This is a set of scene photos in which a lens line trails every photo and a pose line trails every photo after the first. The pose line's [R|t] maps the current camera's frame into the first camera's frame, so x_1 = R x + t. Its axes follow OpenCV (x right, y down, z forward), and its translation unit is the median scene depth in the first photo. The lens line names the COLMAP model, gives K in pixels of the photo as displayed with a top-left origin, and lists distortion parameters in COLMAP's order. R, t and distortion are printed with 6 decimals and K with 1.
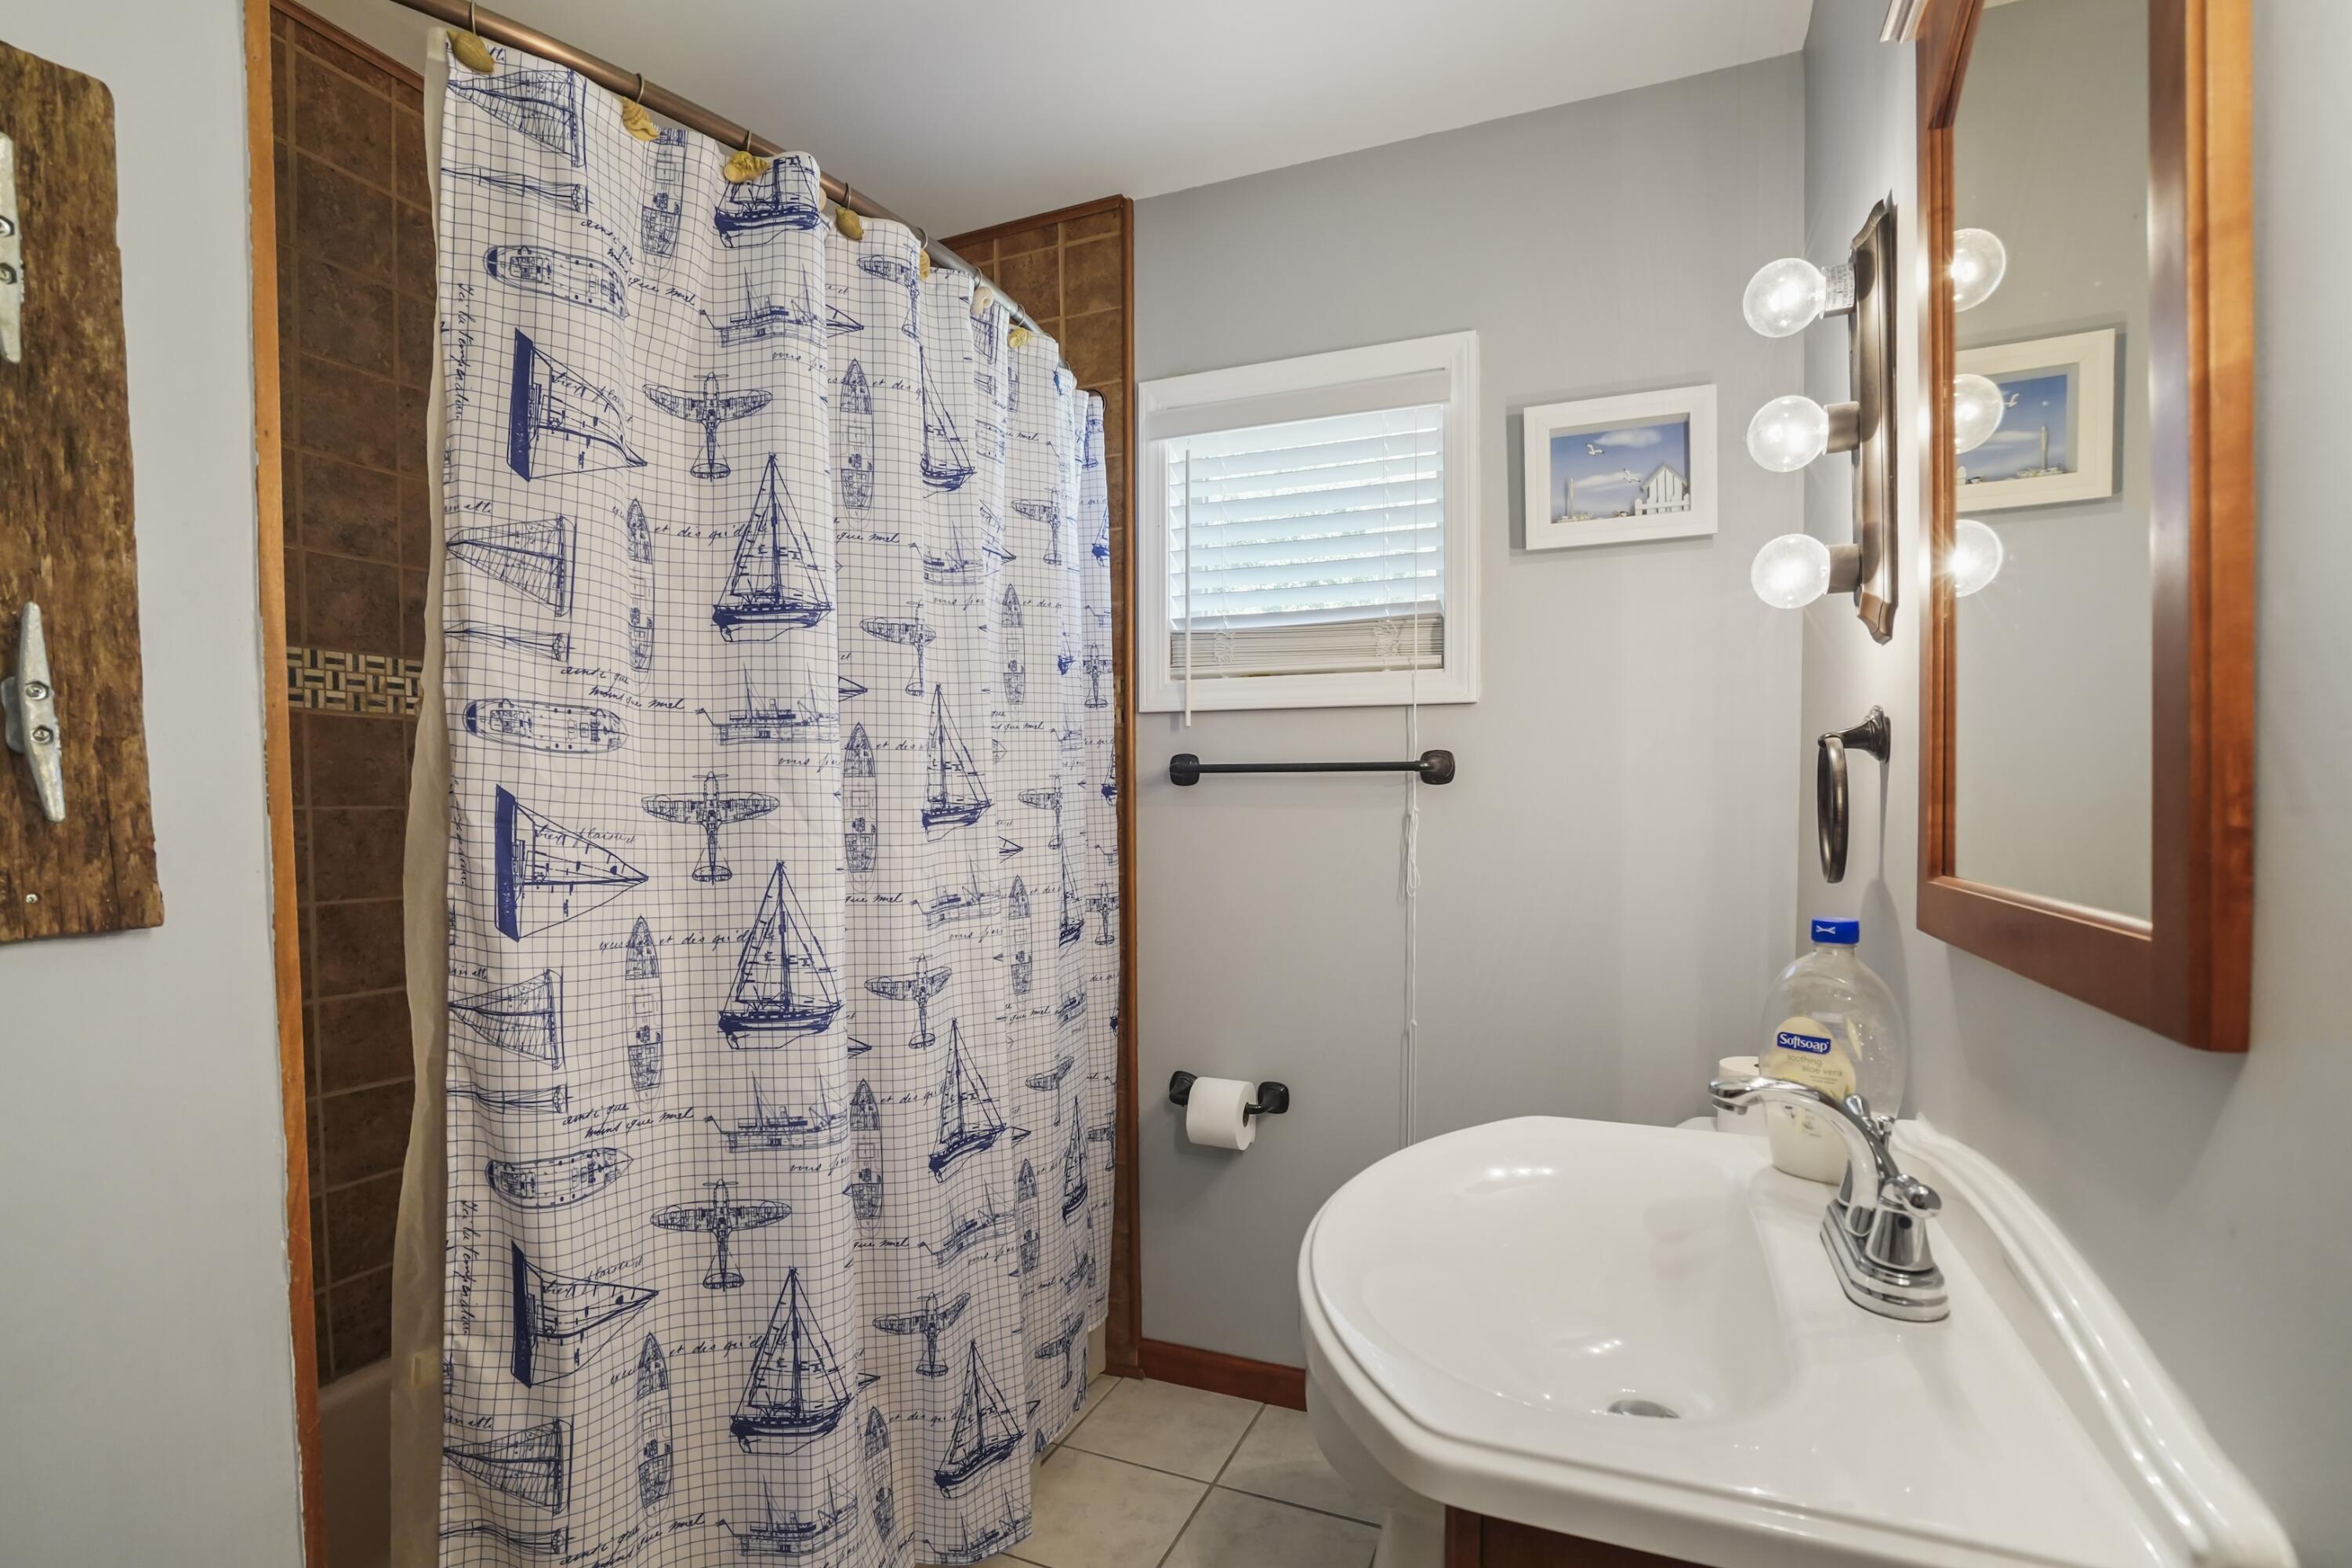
lens RADIAL K [[1096.3, 0, 1146.4], [0, 1096.3, 843.3], [0, 0, 1]] dist [-0.054019, 0.020931]
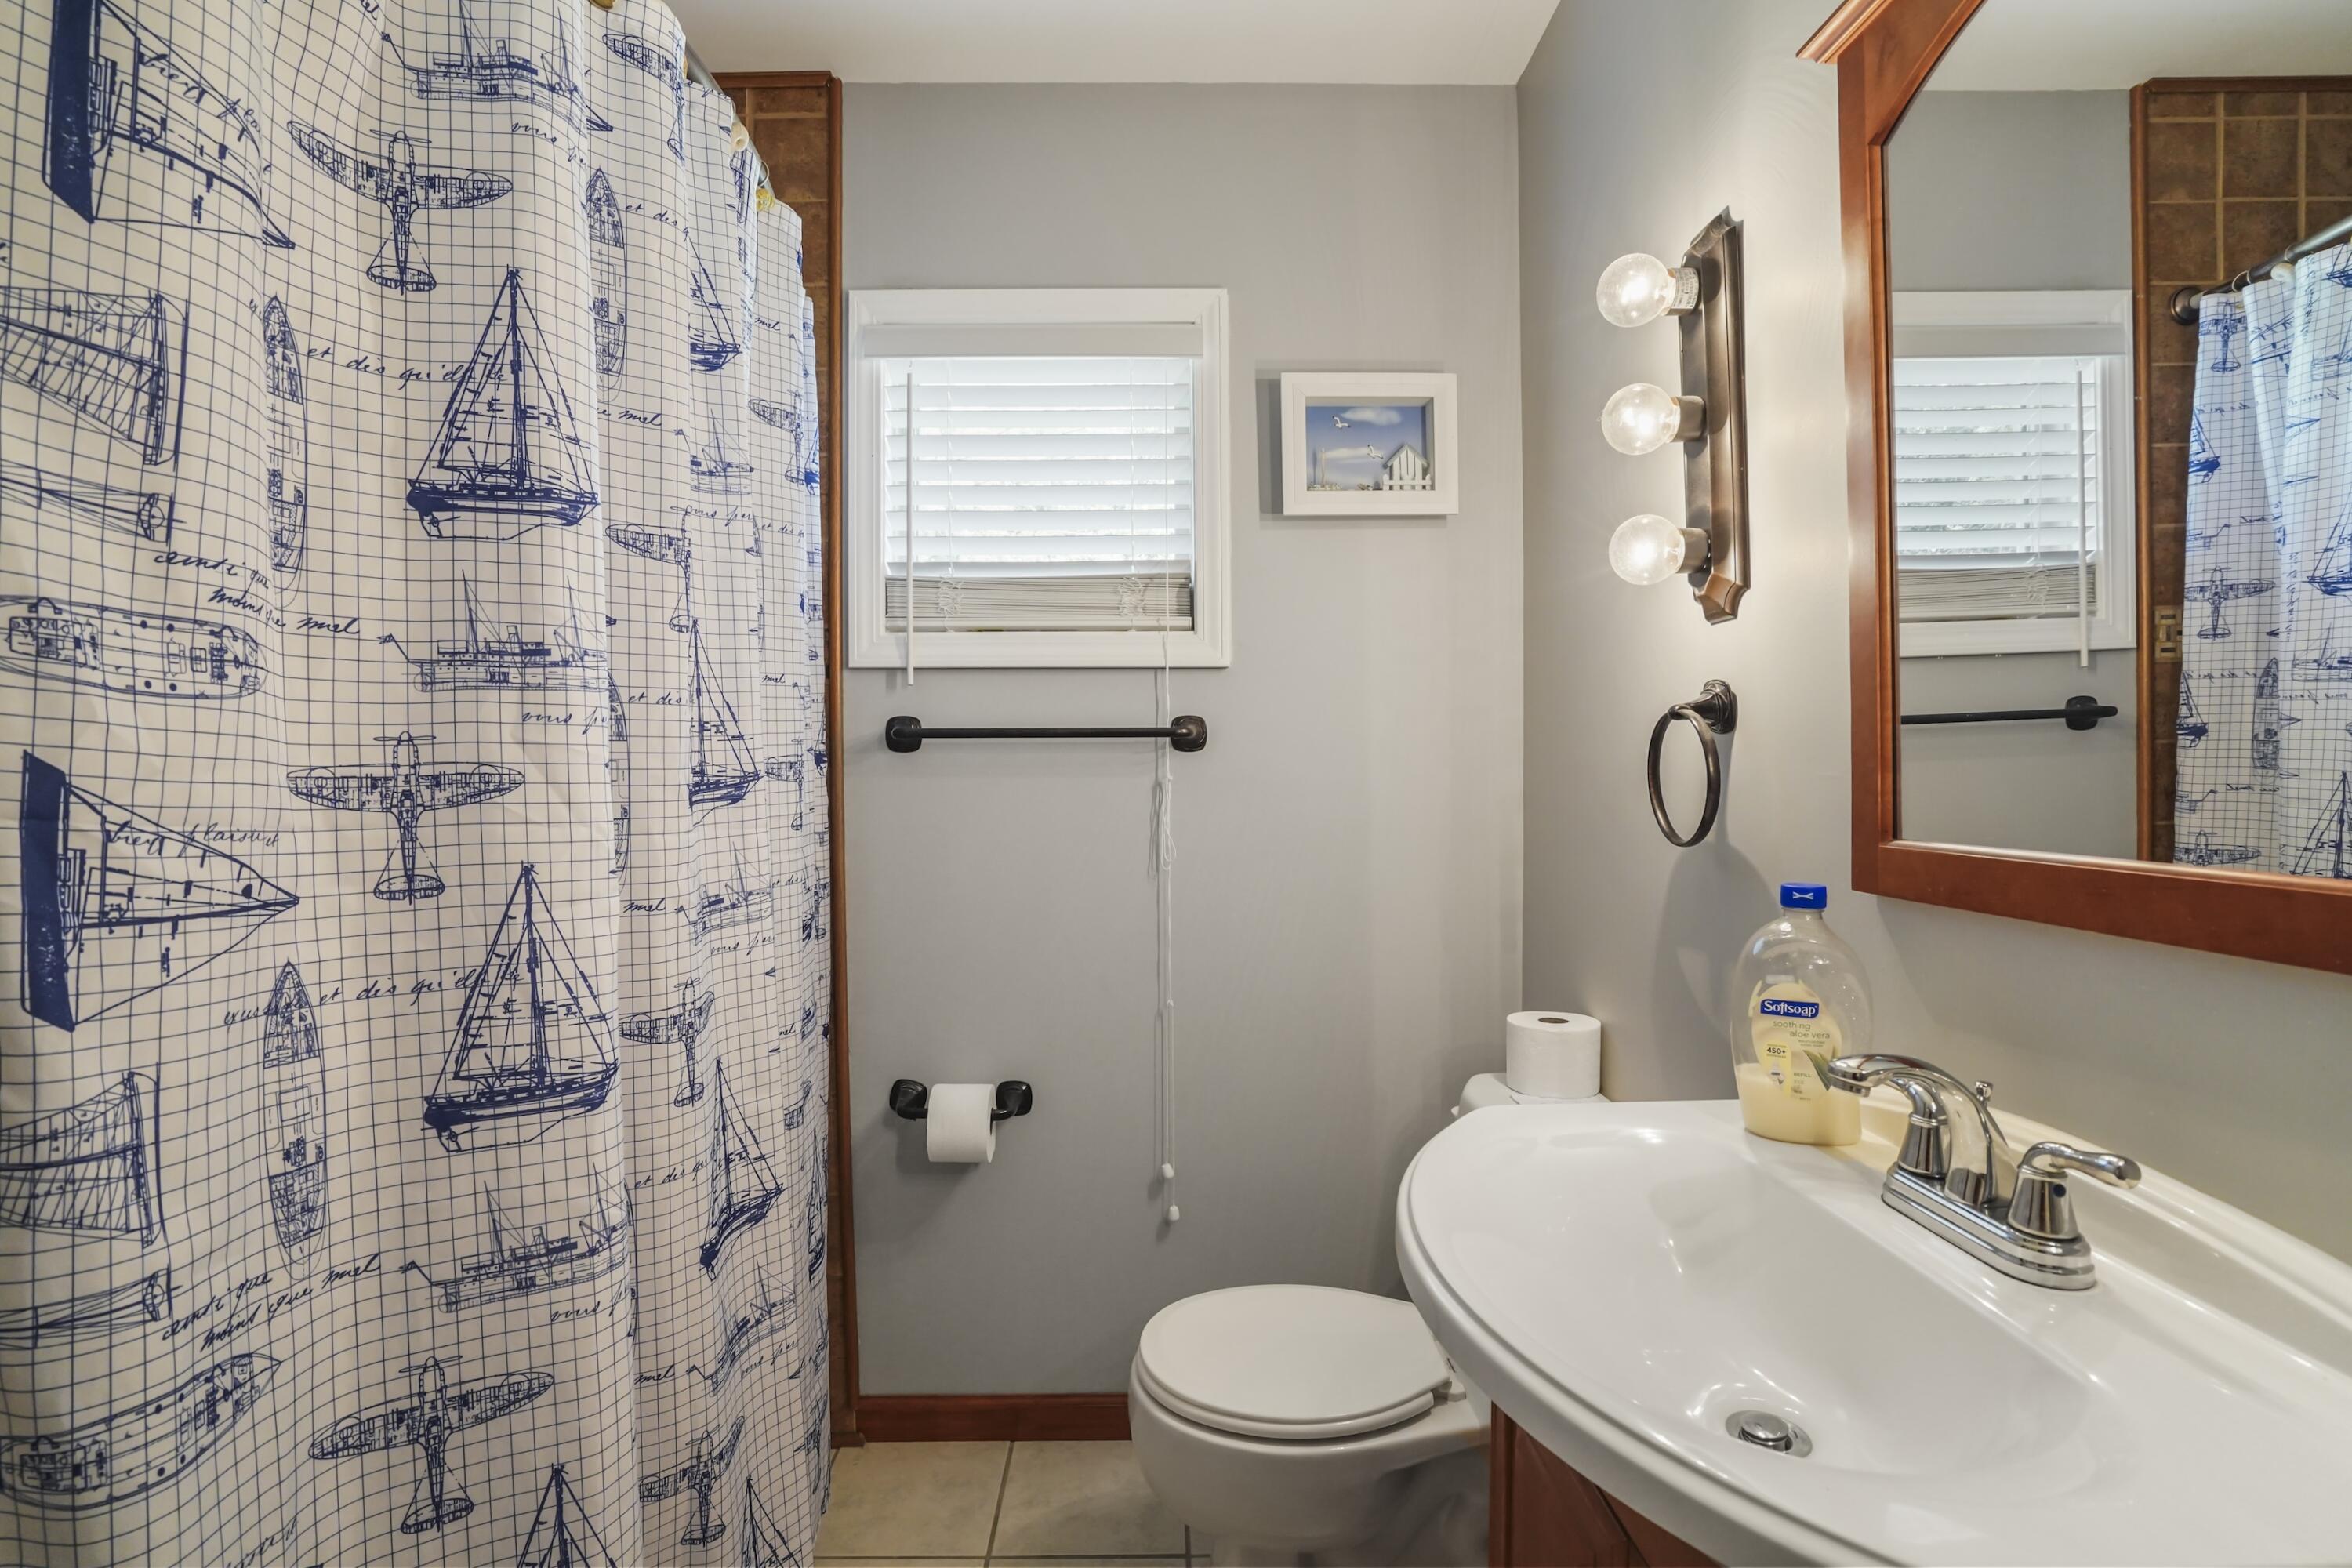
lens RADIAL K [[1096.3, 0, 1180.1], [0, 1096.3, 779.0], [0, 0, 1]] dist [-0.054019, 0.020931]
pose [[0.912238, -0.008493, 0.409572, -0.238741], [0.019625, 0.999543, -0.022983, -0.013225], [-0.409190, 0.029004, 0.911988, 0.219622]]
